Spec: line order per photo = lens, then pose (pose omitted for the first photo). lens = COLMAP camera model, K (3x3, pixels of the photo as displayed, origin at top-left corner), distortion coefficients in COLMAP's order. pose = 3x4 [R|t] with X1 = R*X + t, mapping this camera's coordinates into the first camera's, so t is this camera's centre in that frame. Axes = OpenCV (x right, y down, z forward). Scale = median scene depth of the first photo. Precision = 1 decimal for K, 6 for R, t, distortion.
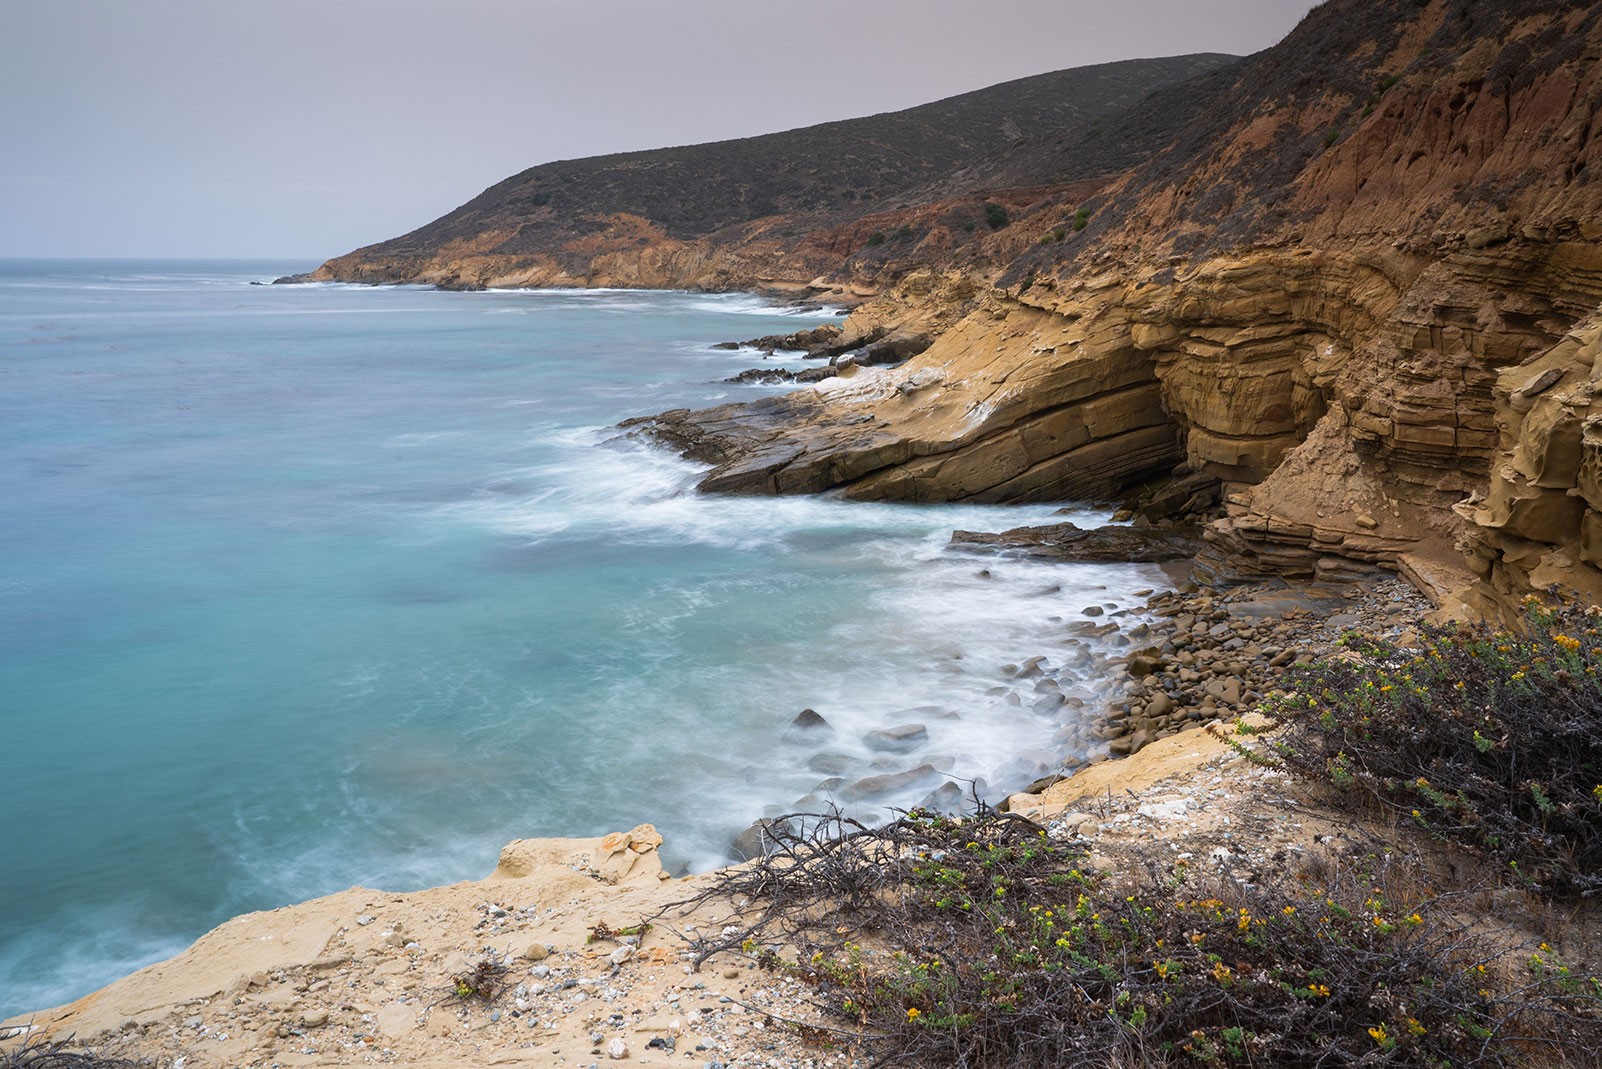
lens RADIAL K [[1299.3, 0, 783.5], [0, 1299.3, 531.9], [0, 0, 1]] dist [-0.118847, 0.098562]
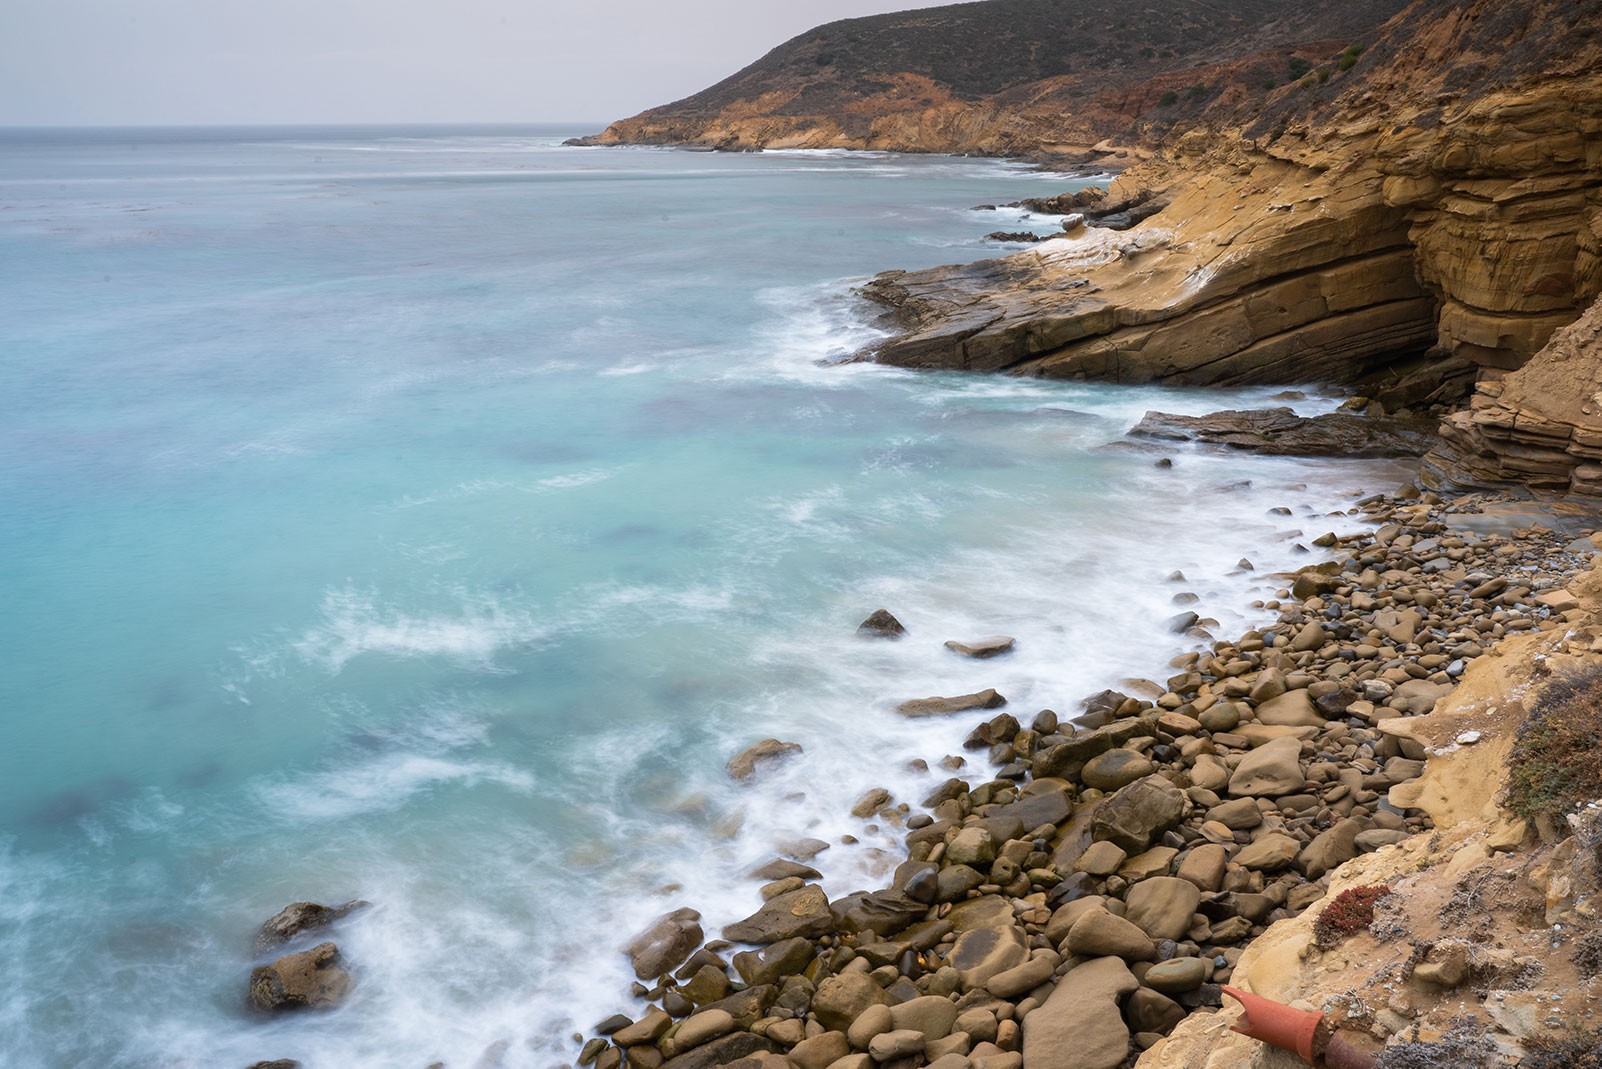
lens RADIAL K [[1299.3, 0, 783.5], [0, 1299.3, 531.9], [0, 0, 1]] dist [-0.118847, 0.098562]
pose [[0.975961, 0.058623, -0.209913, 0.068663], [-0.037392, 0.993904, 0.103718, -0.000798], [0.214713, -0.093375, 0.972203, 0.079118]]
